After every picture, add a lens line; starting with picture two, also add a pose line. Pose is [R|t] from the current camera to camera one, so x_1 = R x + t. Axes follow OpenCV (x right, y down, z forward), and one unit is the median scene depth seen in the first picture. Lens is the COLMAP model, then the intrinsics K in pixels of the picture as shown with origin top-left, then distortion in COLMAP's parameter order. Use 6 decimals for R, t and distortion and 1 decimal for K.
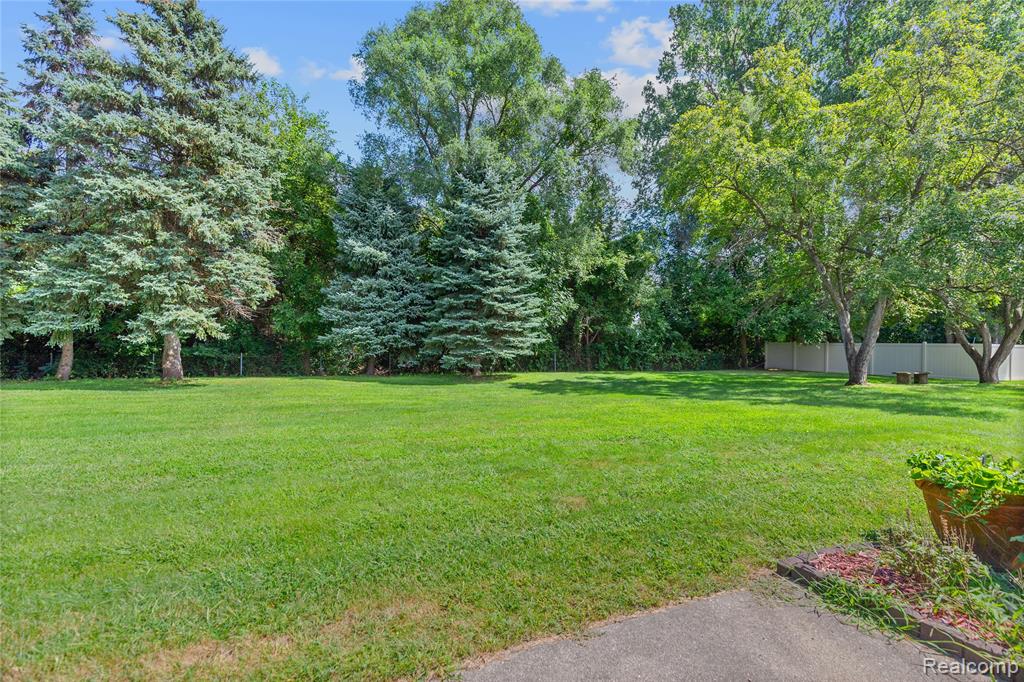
lens RADIAL K [[469.9, 0, 521.0], [0, 469.9, 339.8], [0, 0, 1]] dist [0.007531, 0.000795]
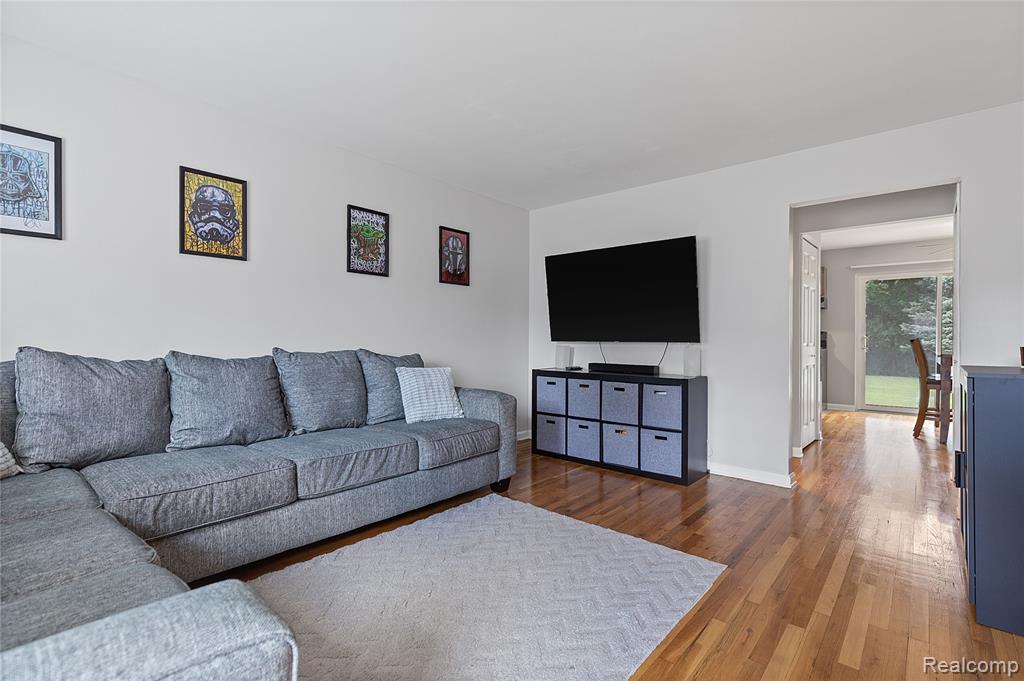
lens RADIAL K [[469.9, 0, 508.5], [0, 469.9, 342.0], [0, 0, 1]] dist [0.007531, 0.000795]
pose [[0.426184, -0.009188, -0.904590, 0.352780], [0.005082, 0.999957, -0.007762, -0.015394], [0.904622, -0.001289, 0.426212, -0.658100]]
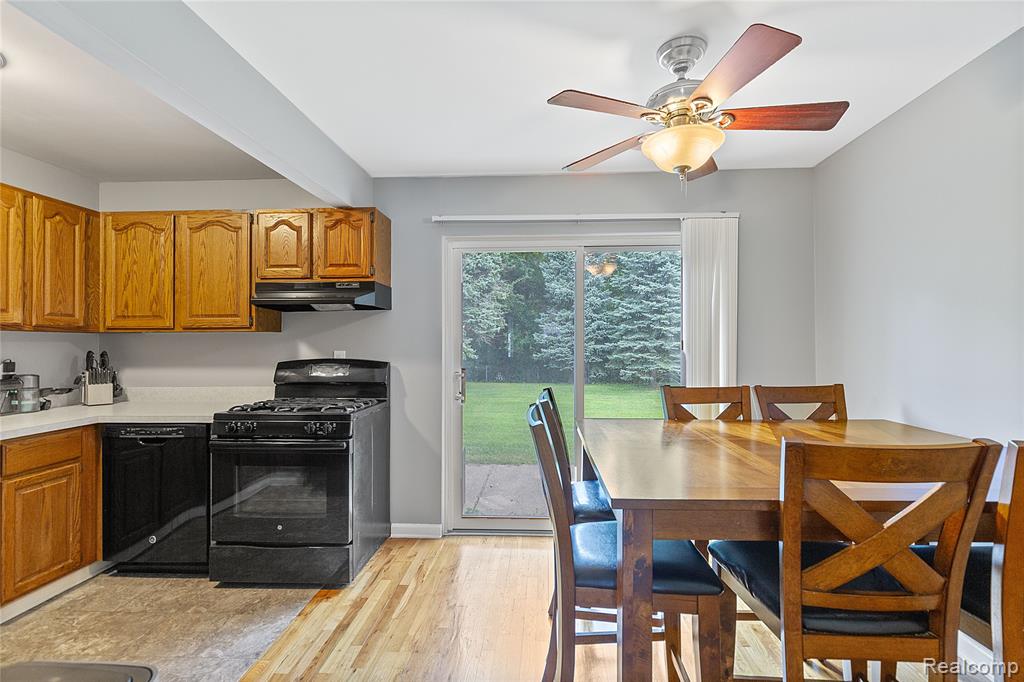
lens RADIAL K [[469.9, 0, 521.9], [0, 469.9, 341.7], [0, 0, 1]] dist [0.007531, 0.000795]
pose [[0.892228, -0.015755, -0.451311, 0.188216], [0.012724, 0.999872, -0.009749, -0.036454], [0.451407, 0.002956, 0.892313, -0.285606]]
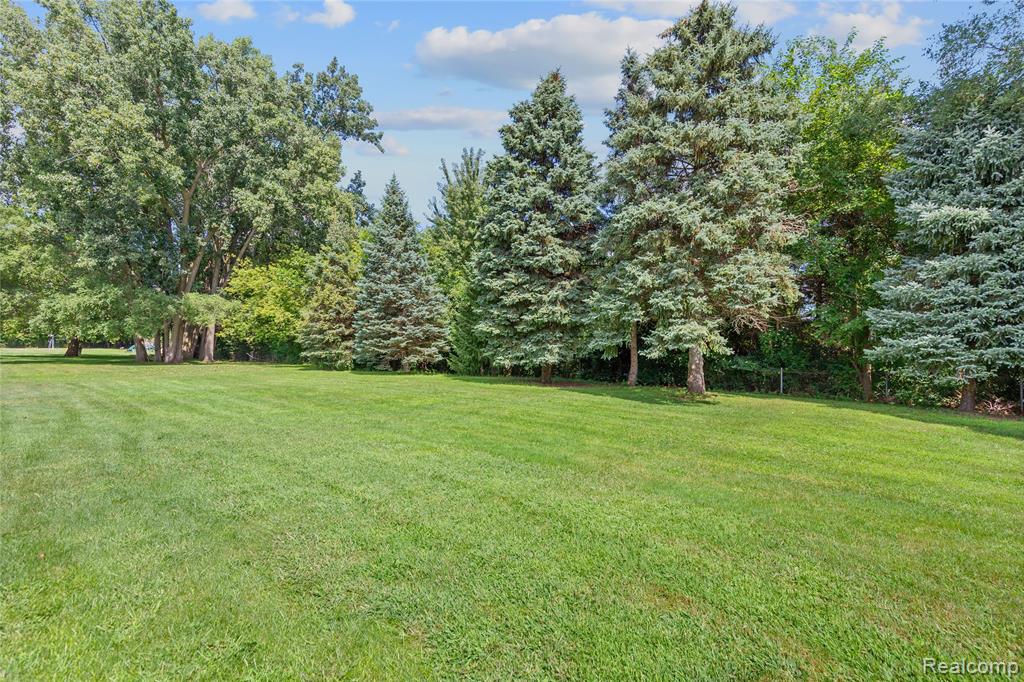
lens RADIAL K [[469.9, 0, 518.8], [0, 469.9, 339.9], [0, 0, 1]] dist [0.007531, 0.000795]
pose [[0.410275, -0.018626, -0.911772, 0.013190], [0.001176, 0.999801, -0.019895, -0.010037], [0.911961, 0.007090, 0.410215, 0.249183]]
